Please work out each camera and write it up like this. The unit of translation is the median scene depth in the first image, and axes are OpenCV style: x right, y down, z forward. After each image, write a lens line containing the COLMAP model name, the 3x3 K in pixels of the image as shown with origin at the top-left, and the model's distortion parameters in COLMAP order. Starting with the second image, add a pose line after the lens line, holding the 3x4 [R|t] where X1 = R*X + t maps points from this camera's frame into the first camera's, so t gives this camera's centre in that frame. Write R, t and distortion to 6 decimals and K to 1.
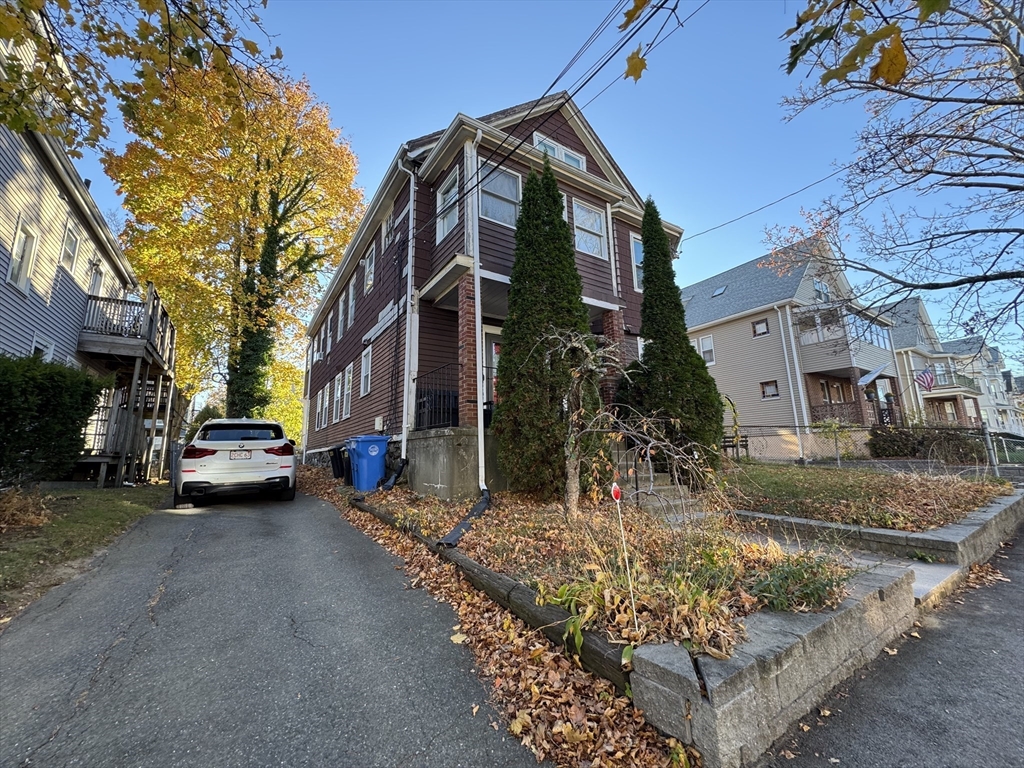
lens RADIAL K [[407.3, 0, 512.0], [0, 407.3, 384.0], [0, 0, 1]] dist [-0.000637, -0.000010]
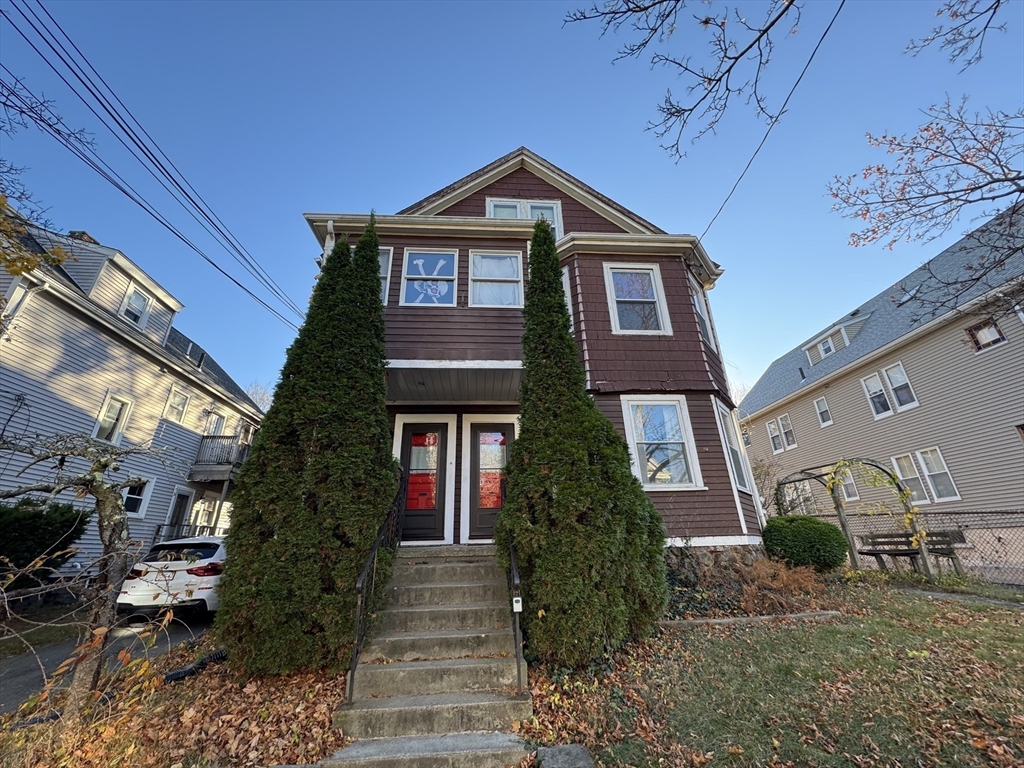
lens RADIAL K [[407.3, 0, 512.0], [0, 407.3, 384.0], [0, 0, 1]] dist [-0.000637, -0.000010]
pose [[0.876126, -0.185274, -0.445057, 0.490041], [0.090466, 0.969985, -0.225710, 0.008595], [0.473517, 0.157488, 0.866590, 0.317994]]
